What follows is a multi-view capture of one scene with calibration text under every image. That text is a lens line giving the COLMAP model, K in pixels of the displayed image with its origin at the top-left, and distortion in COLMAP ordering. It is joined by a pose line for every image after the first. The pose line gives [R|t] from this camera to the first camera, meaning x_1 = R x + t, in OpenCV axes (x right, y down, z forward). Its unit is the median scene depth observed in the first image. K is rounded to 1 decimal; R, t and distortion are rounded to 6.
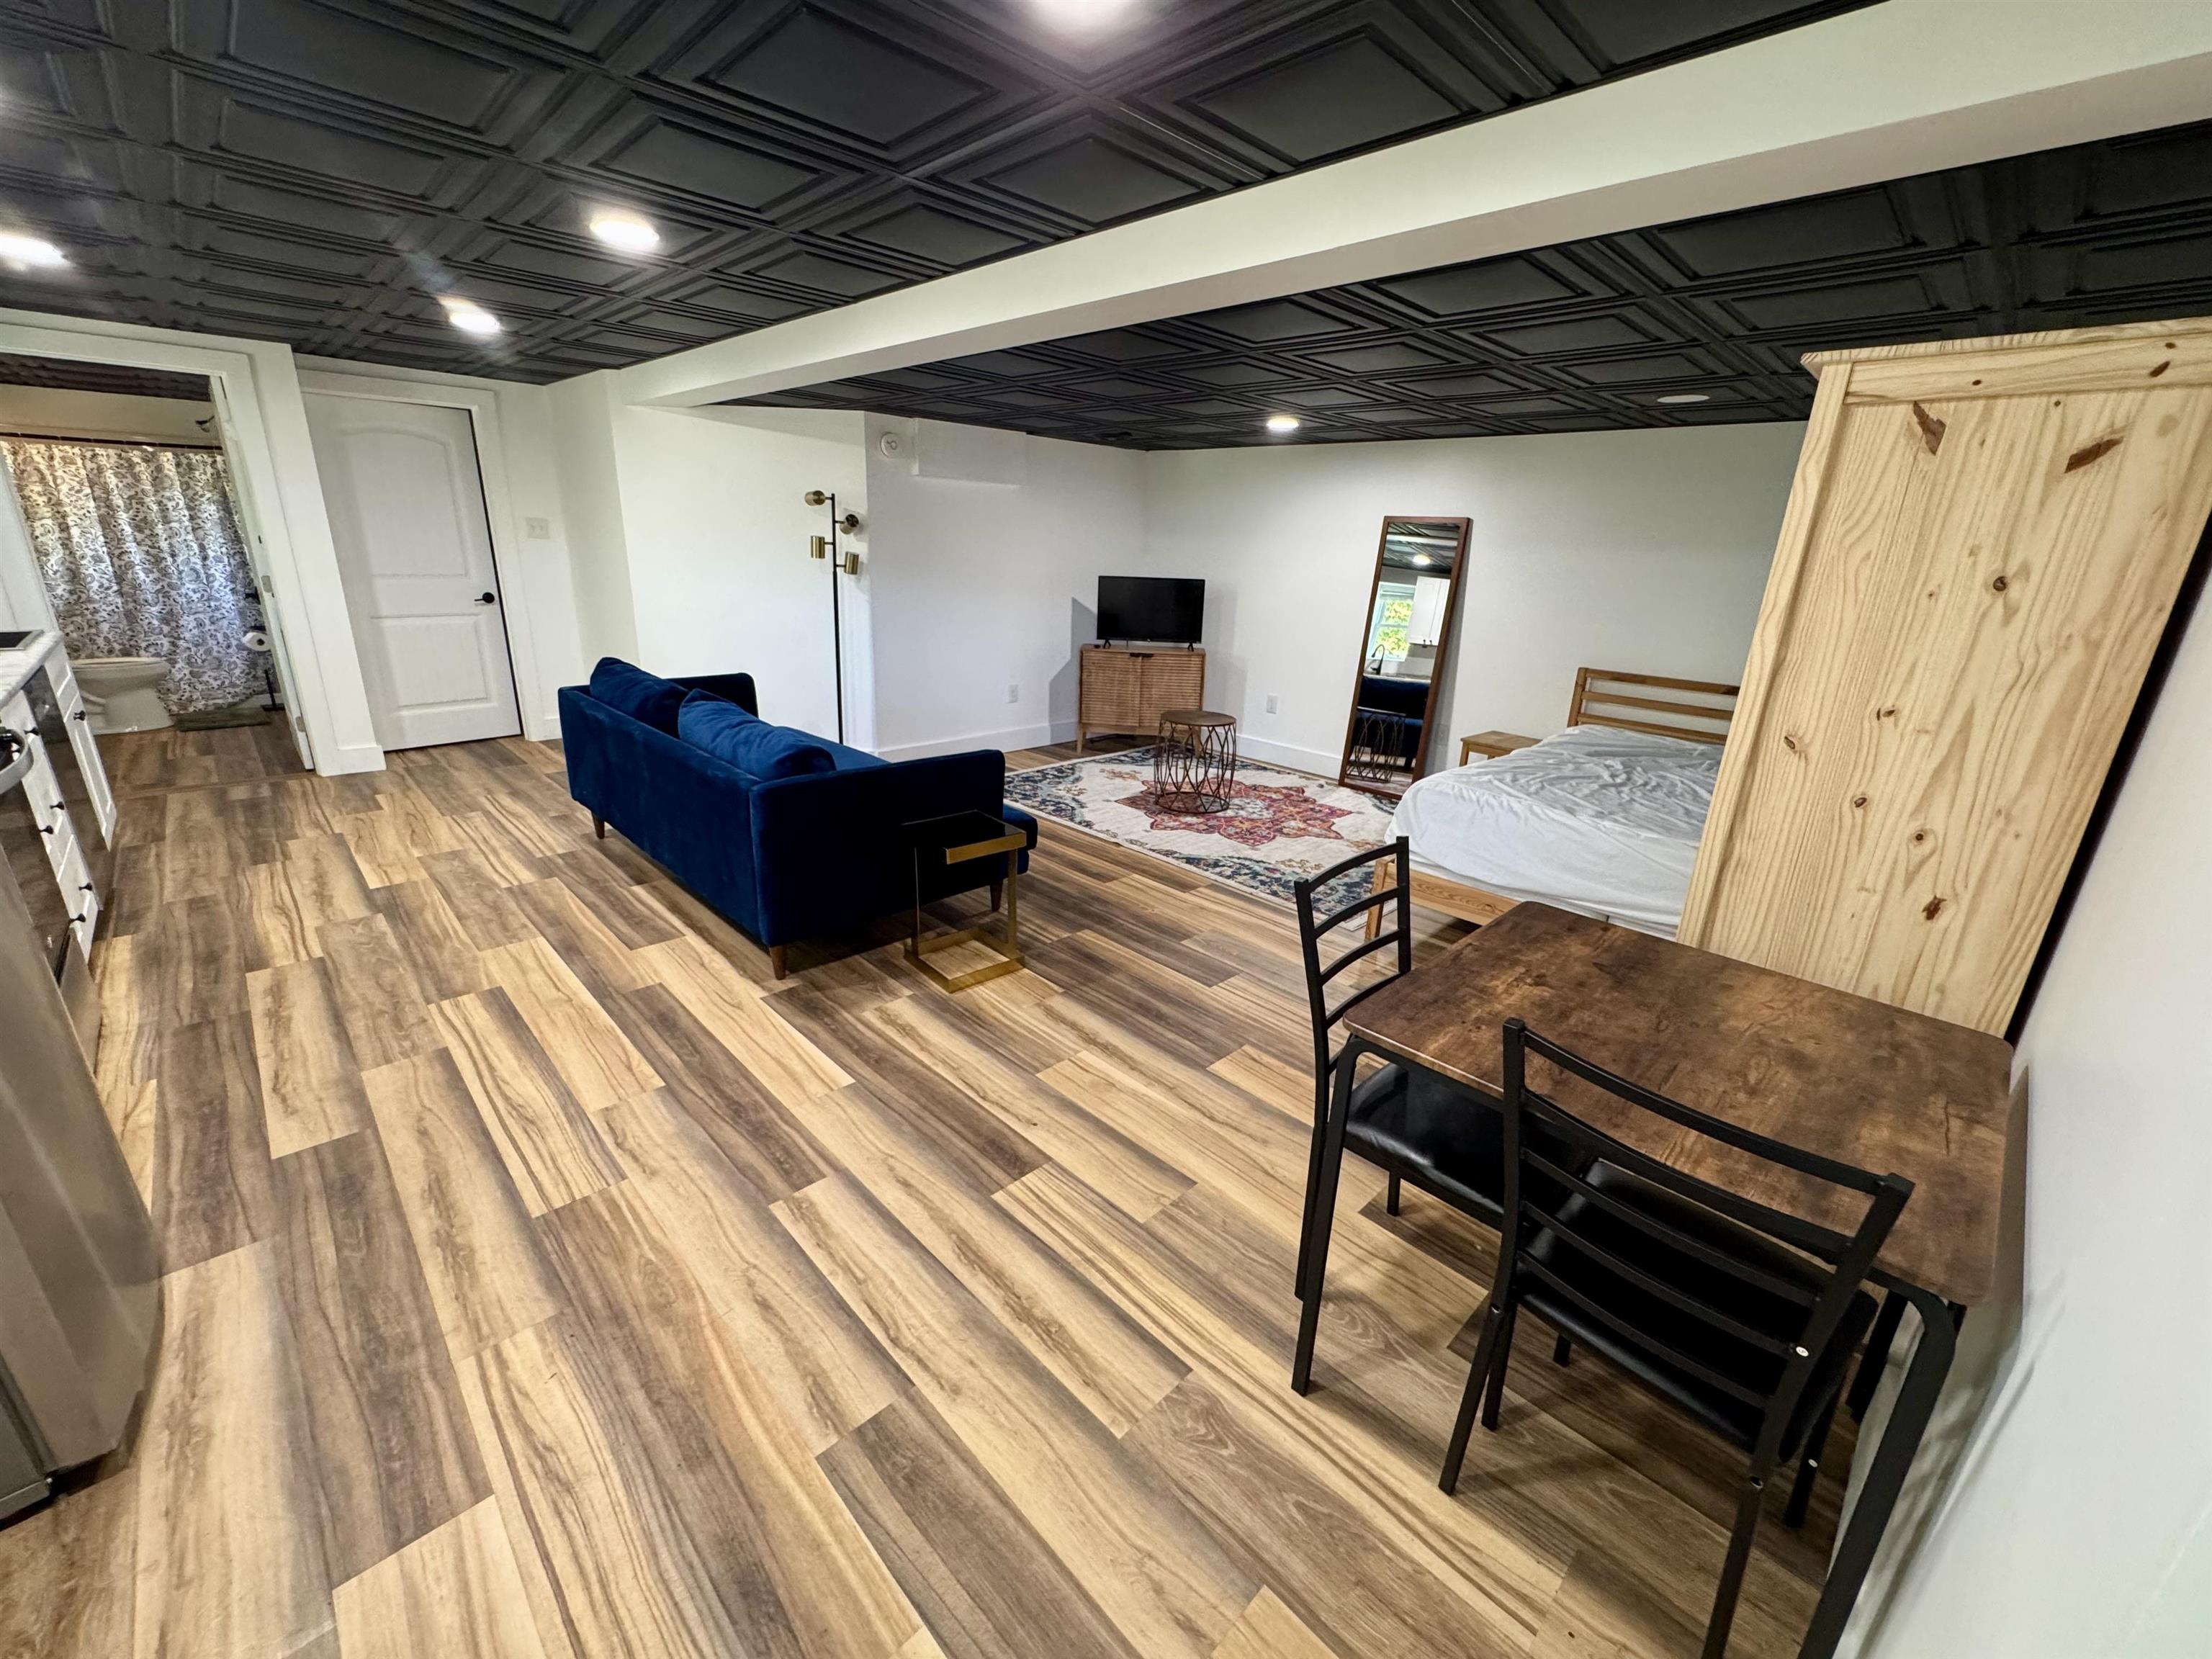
lens RADIAL K [[882.1, 0, 1106.0], [0, 882.1, 829.5], [0, 0, 1]] dist [-0.002599, -0.000227]
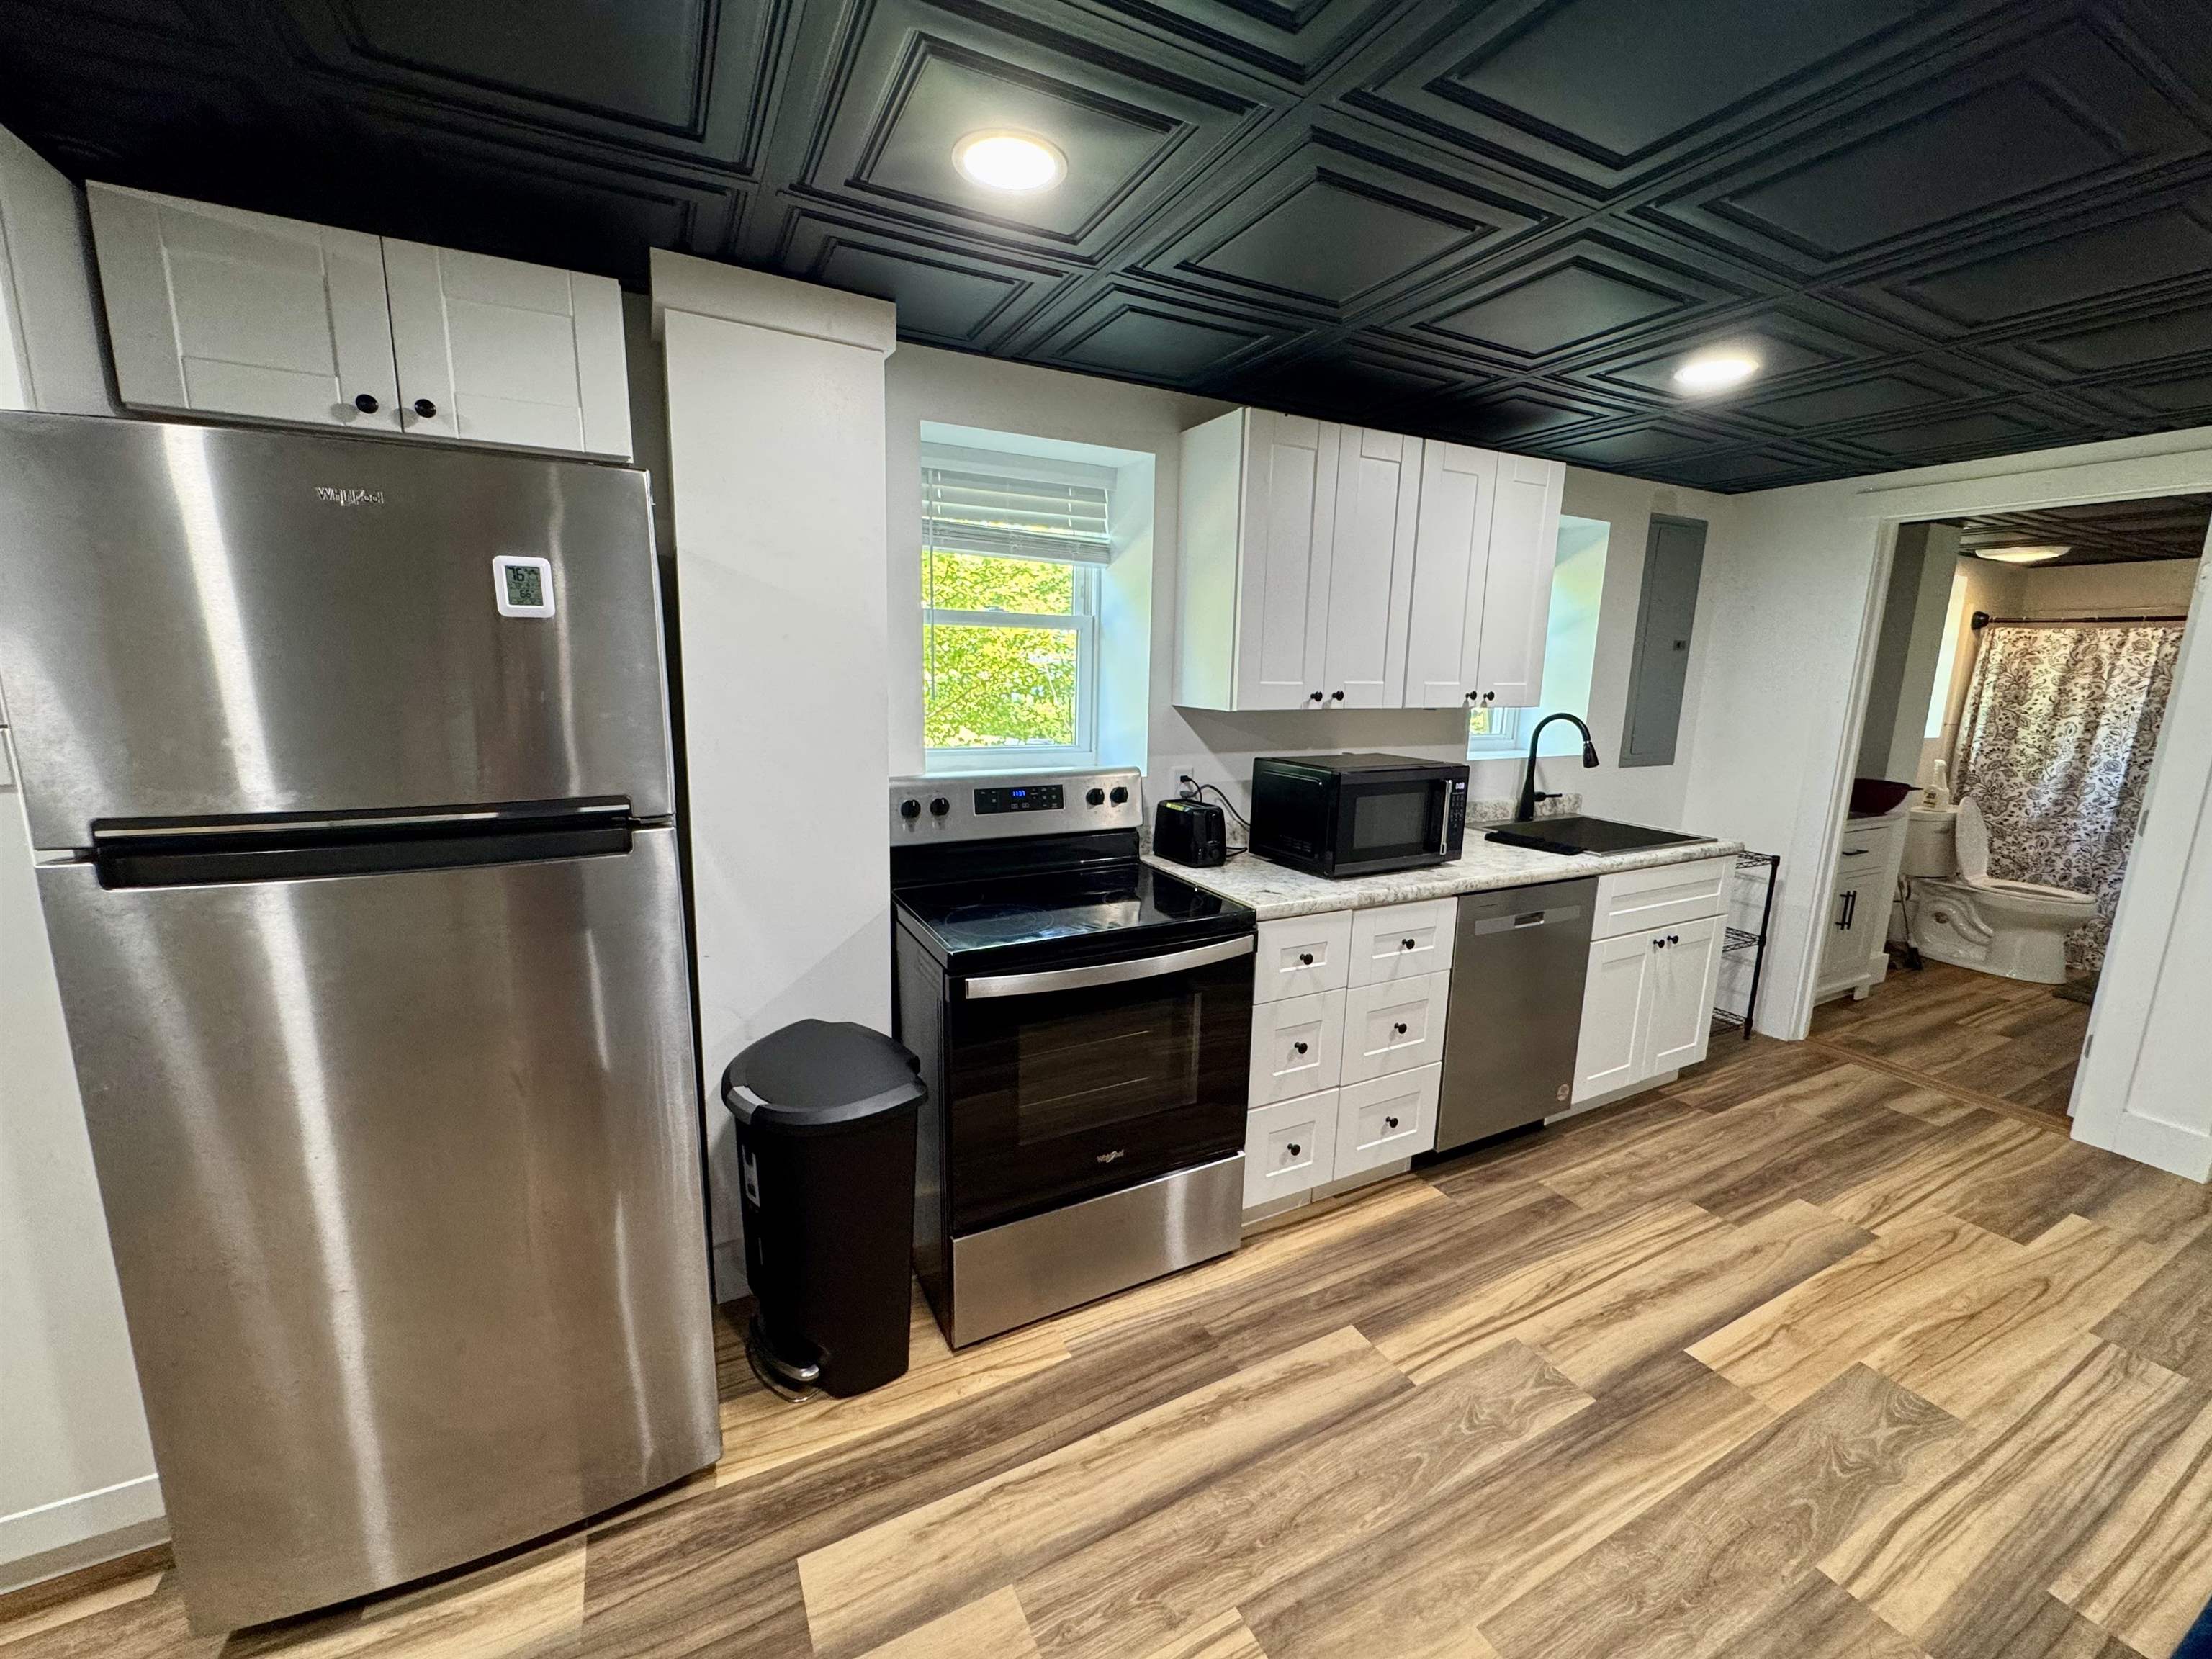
lens RADIAL K [[882.1, 0, 1106.0], [0, 882.1, 829.5], [0, 0, 1]] dist [-0.002599, -0.000227]
pose [[-0.296831, 0.132059, -0.945755, -0.190446], [-0.328482, 0.915833, 0.230977, -0.188256], [0.896655, 0.379224, -0.228469, 0.524410]]
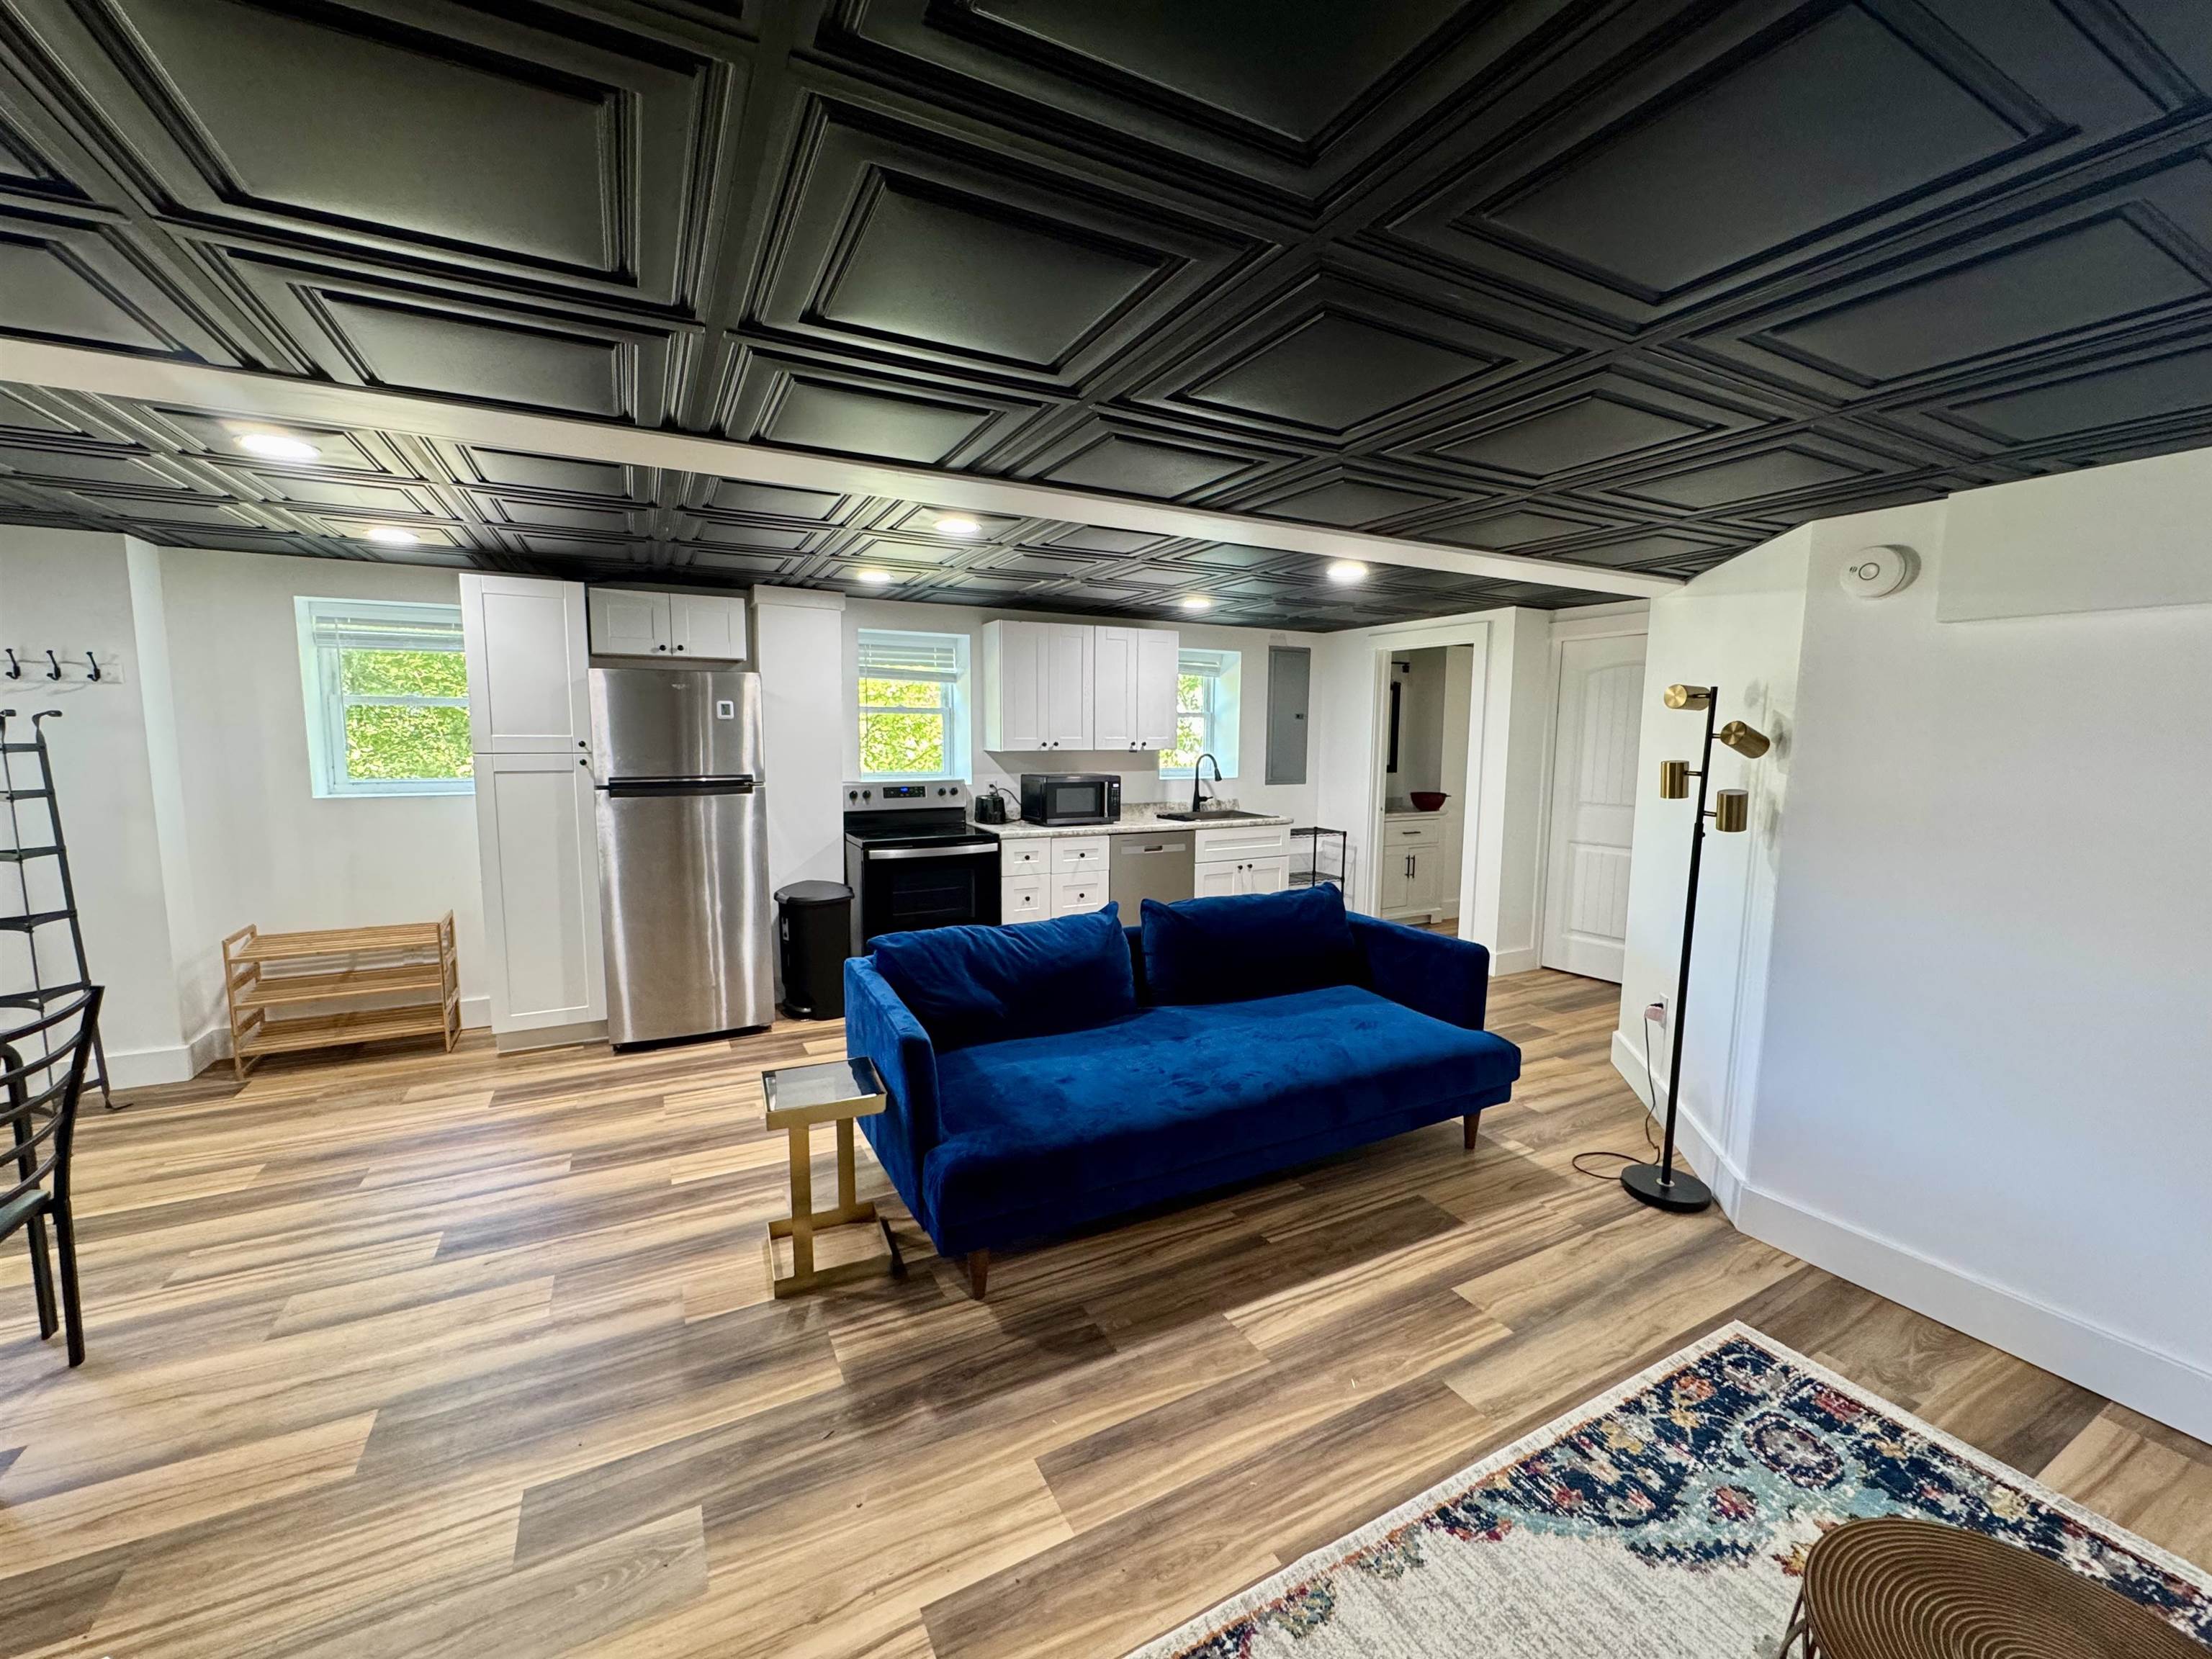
lens RADIAL K [[882.1, 0, 1106.0], [0, 882.1, 829.5], [0, 0, 1]] dist [-0.002599, -0.000227]
pose [[-0.284485, 0.064397, -0.956515, 0.349048], [-0.316417, 0.935522, 0.157092, -0.284293], [0.904958, 0.347348, -0.245766, 0.884656]]
